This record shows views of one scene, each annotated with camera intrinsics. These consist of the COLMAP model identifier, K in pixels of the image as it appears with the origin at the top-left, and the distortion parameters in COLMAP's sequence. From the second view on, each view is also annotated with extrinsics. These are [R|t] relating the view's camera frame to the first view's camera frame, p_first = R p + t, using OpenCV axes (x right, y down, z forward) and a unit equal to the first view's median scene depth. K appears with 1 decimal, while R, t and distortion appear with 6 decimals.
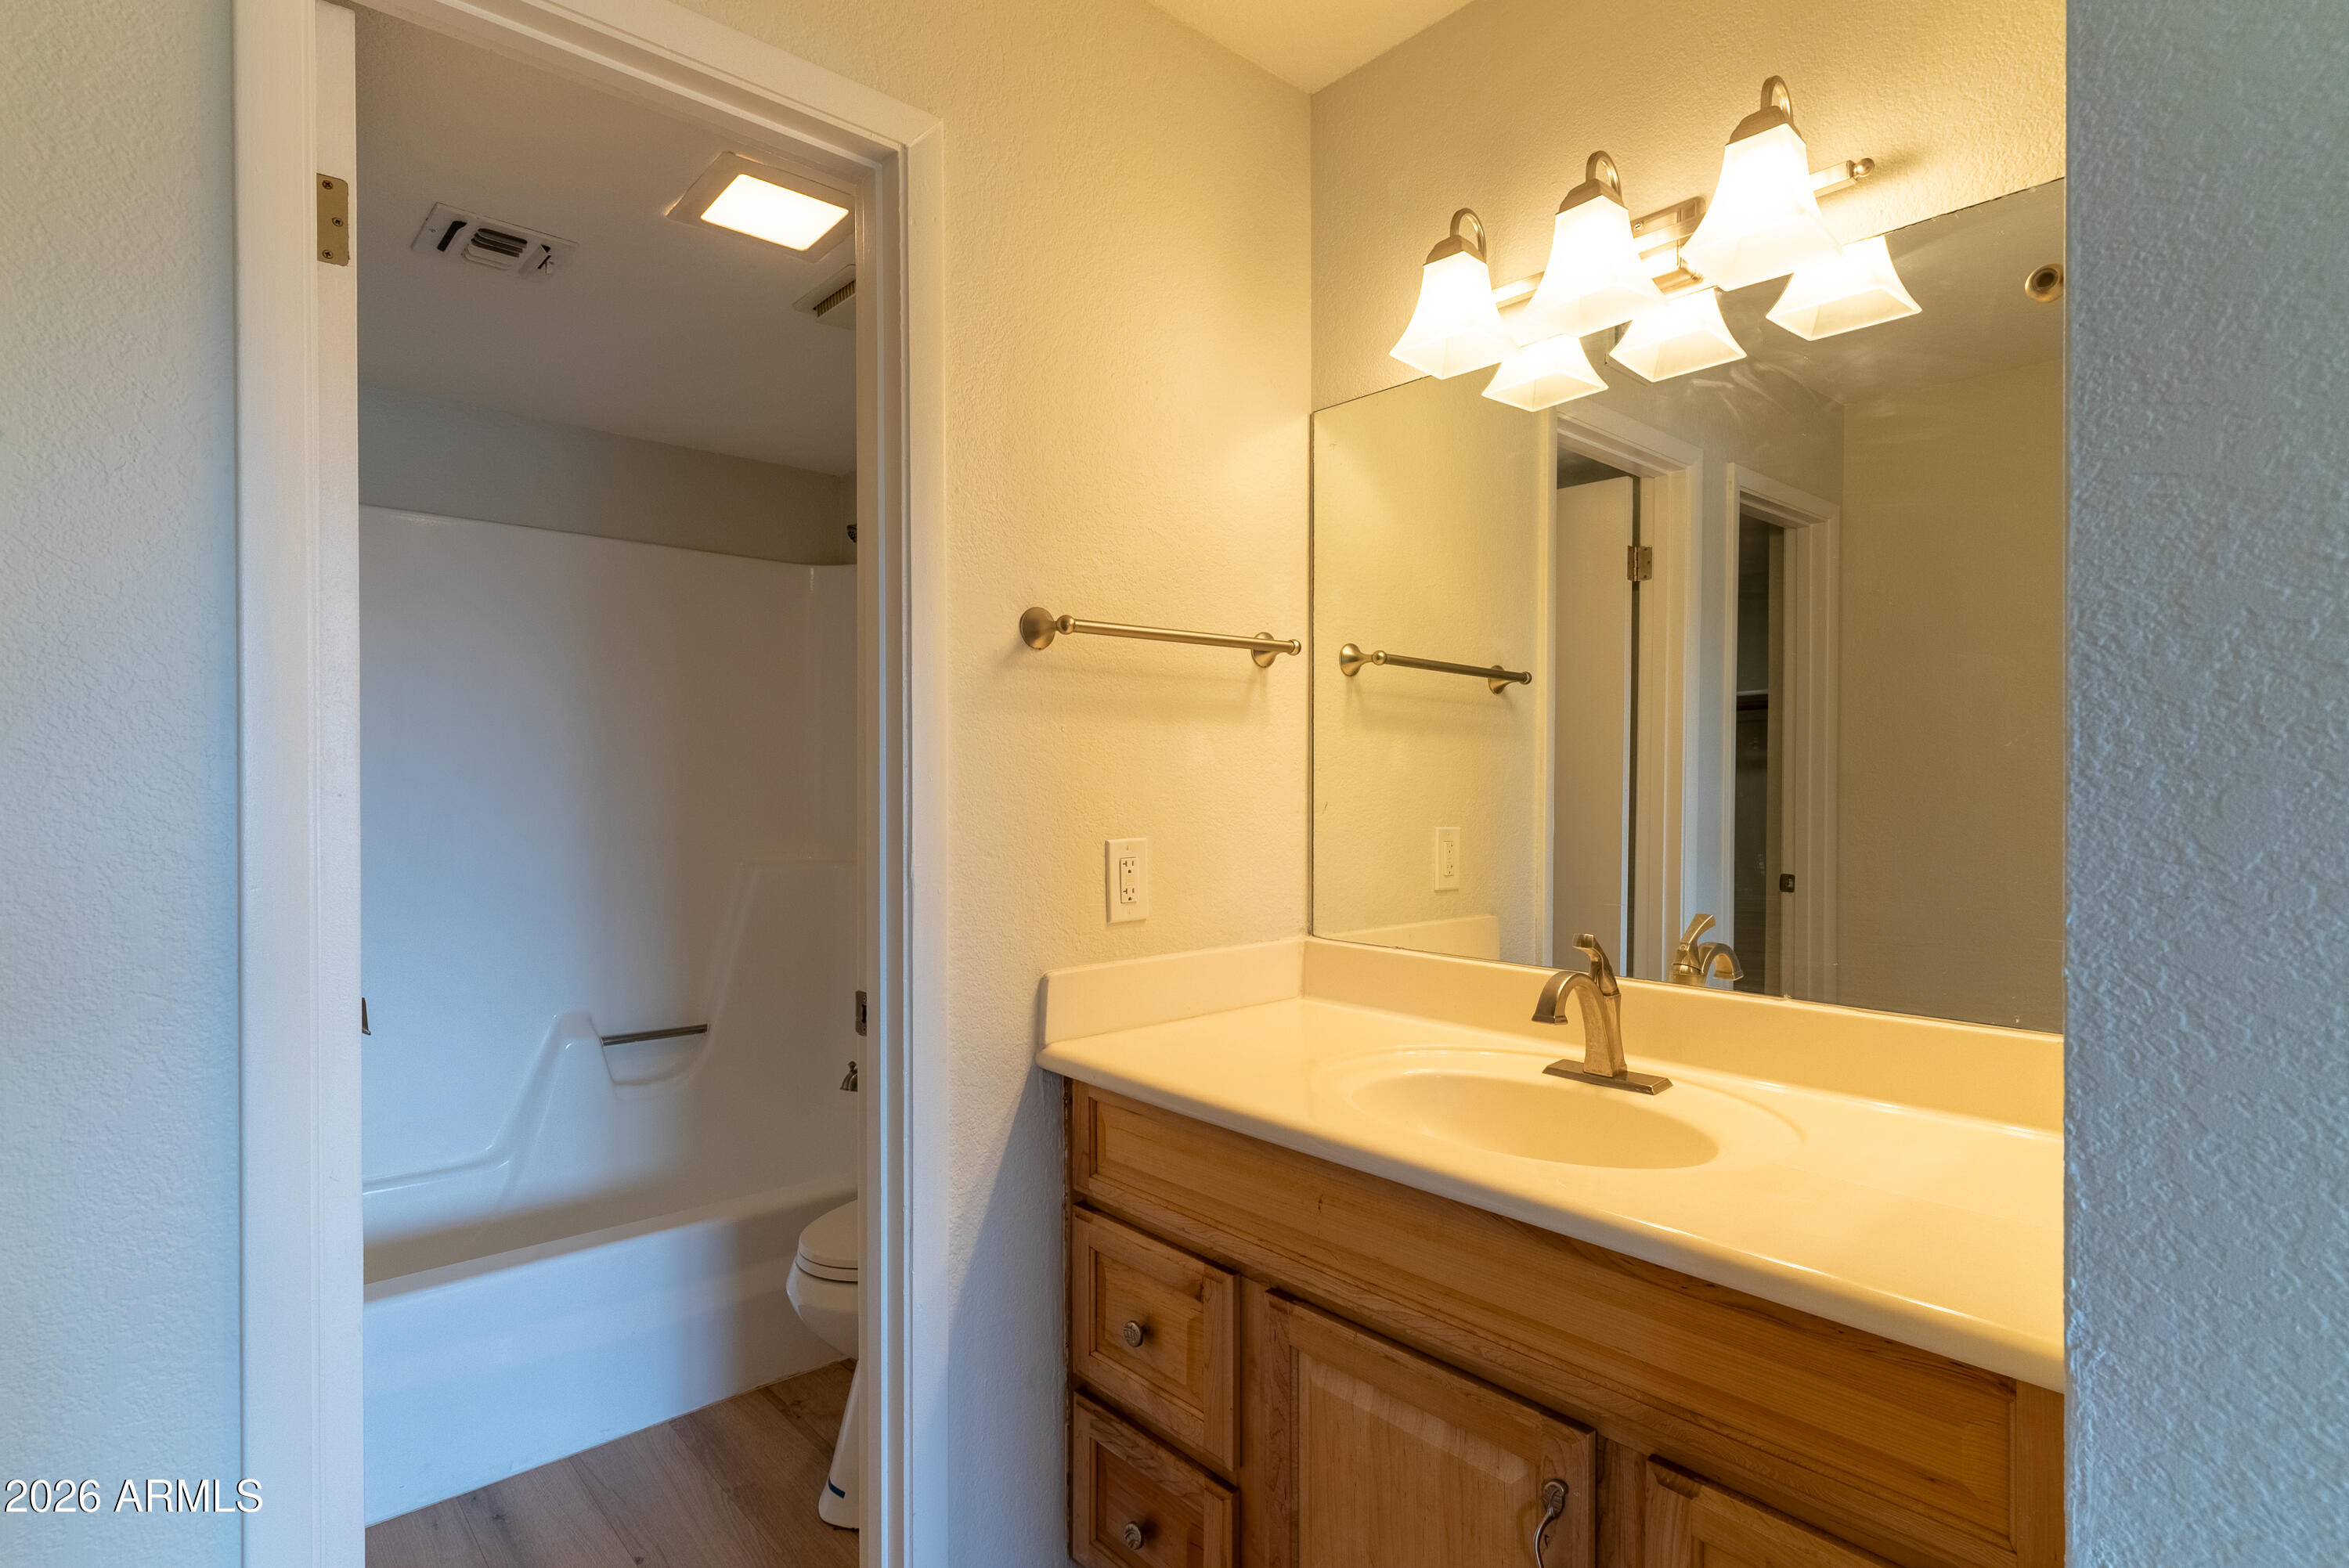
lens RADIAL K [[1173.6, 0, 1184.3], [0, 1173.6, 778.1], [0, 0, 1]] dist [0.000807, -0.000055]
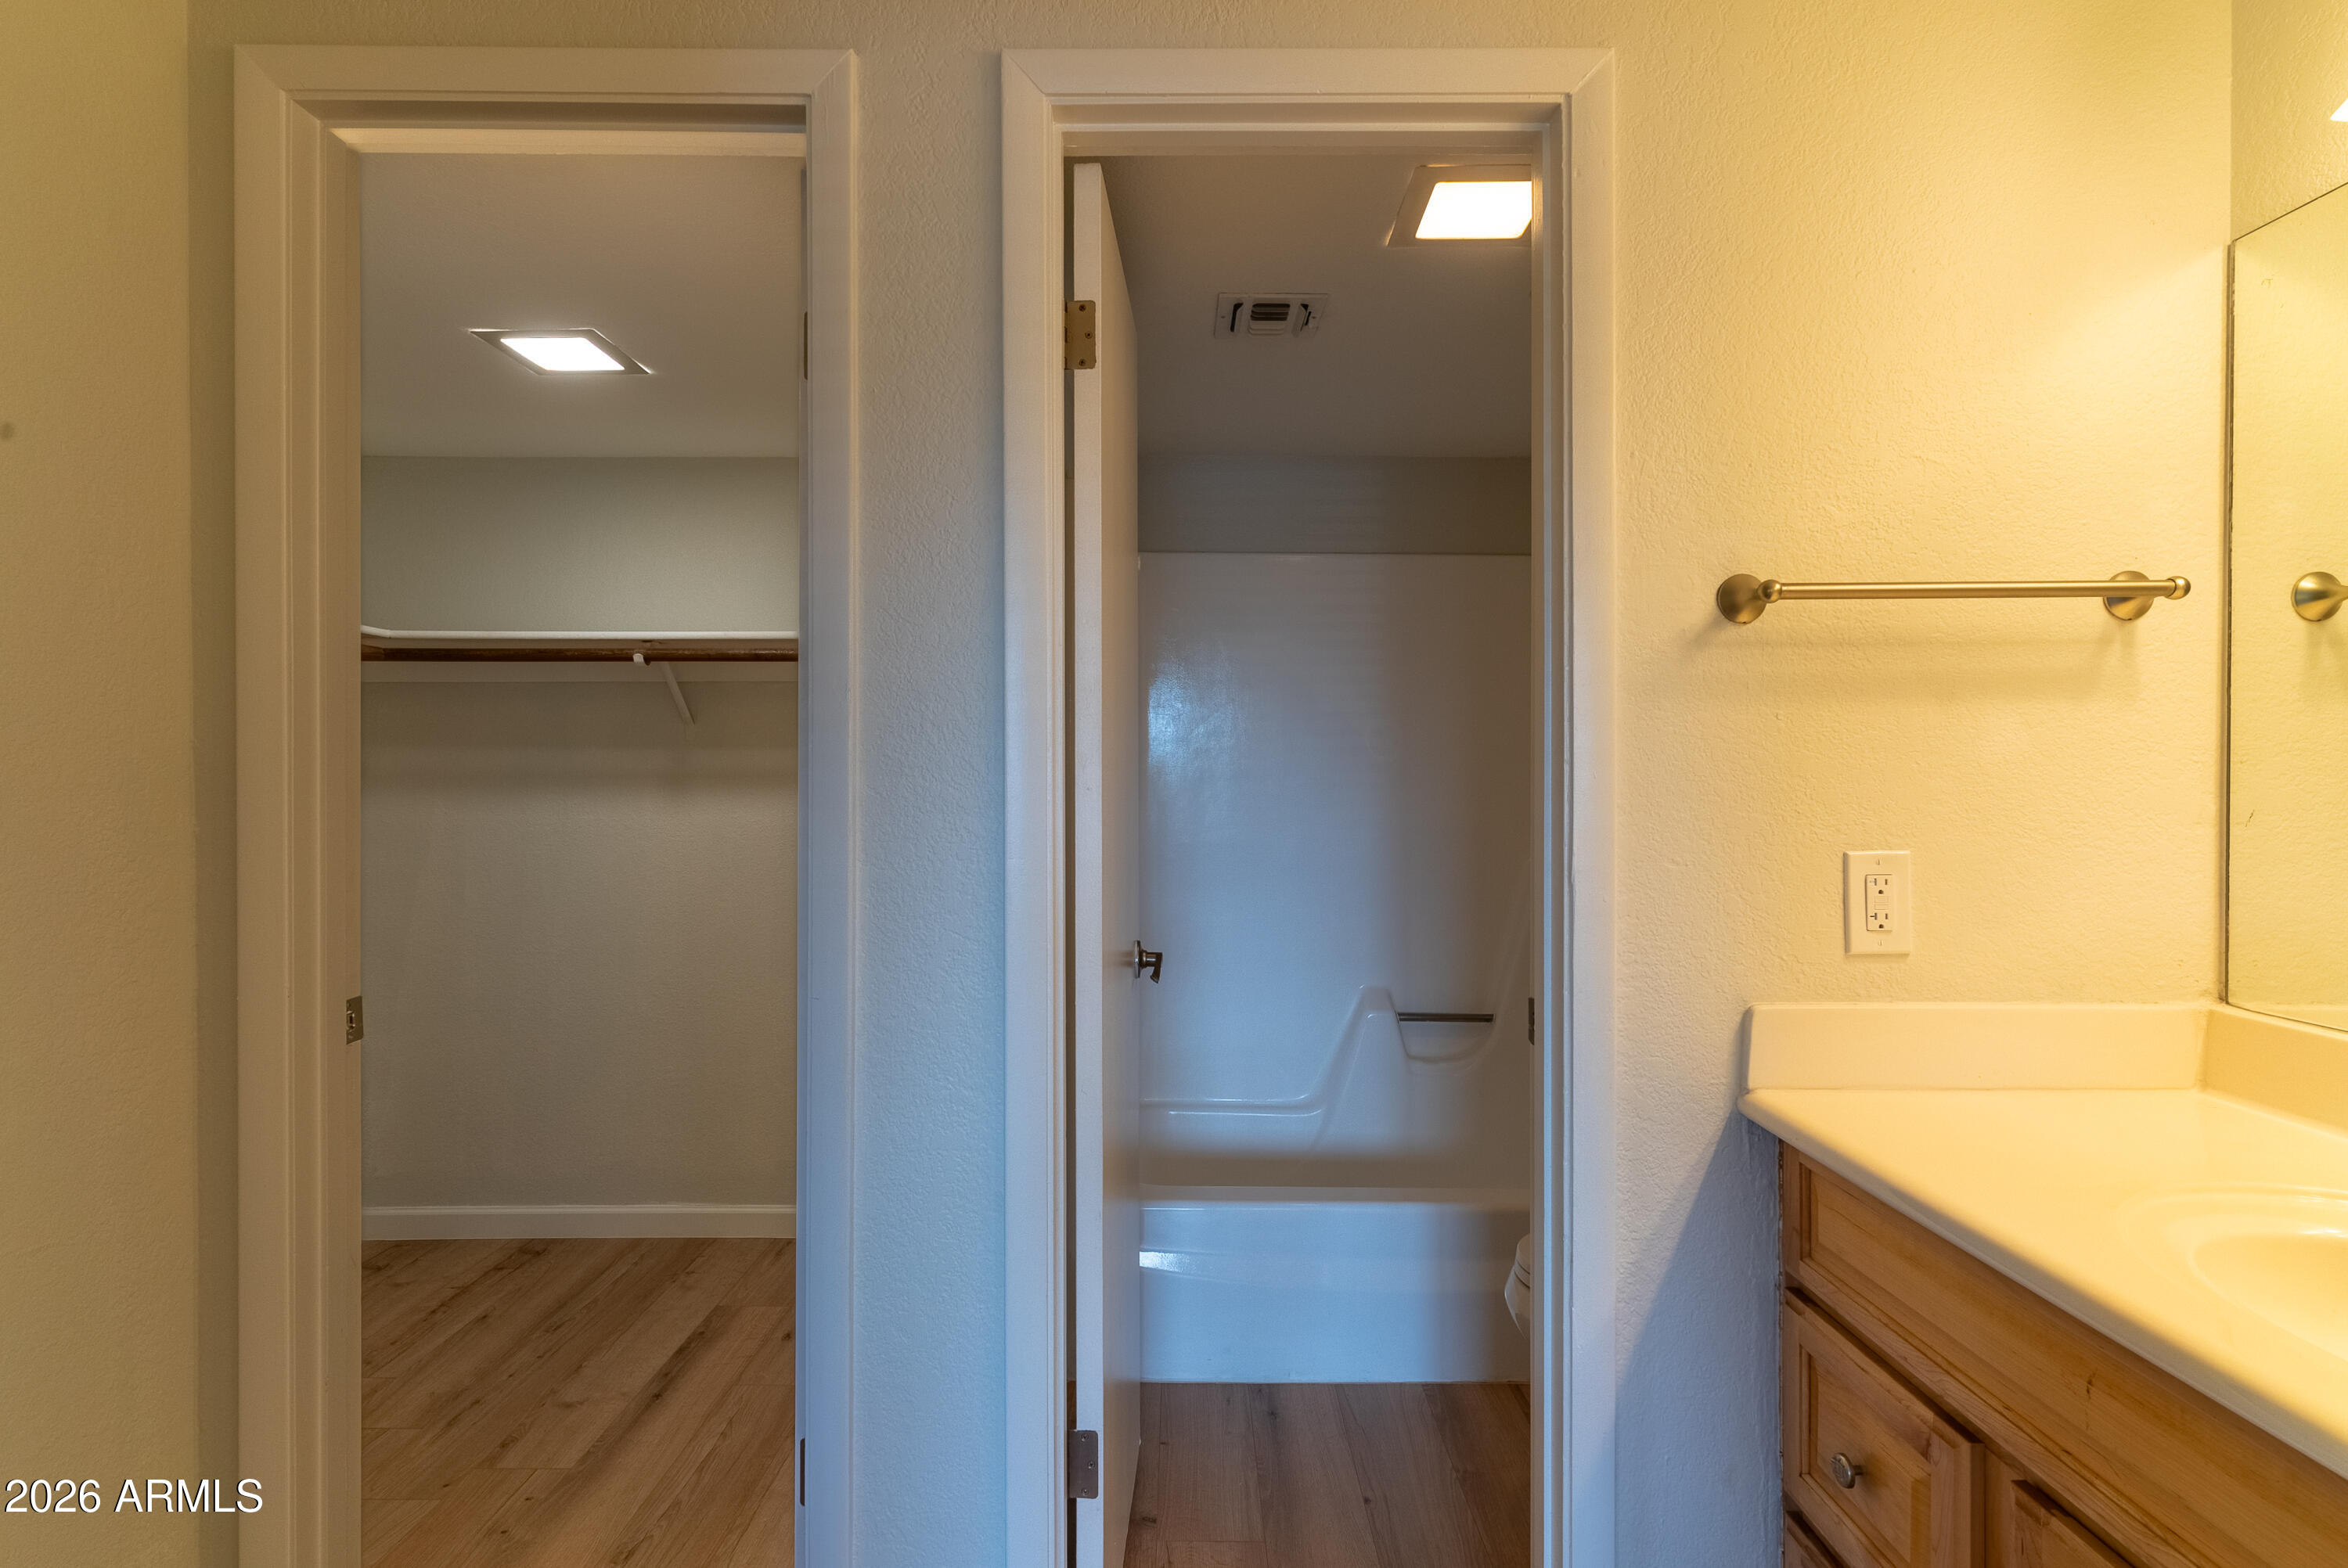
lens RADIAL K [[1173.1, 0, 1183.8], [0, 1173.1, 778.1], [0, 0, 1]] dist [0.000807, -0.000055]
pose [[0.739618, 0.000493, -0.673027, 0.139880], [0.000976, 0.999998, 0.001804, 0.000295], [0.673027, -0.001991, 0.739616, 0.092788]]
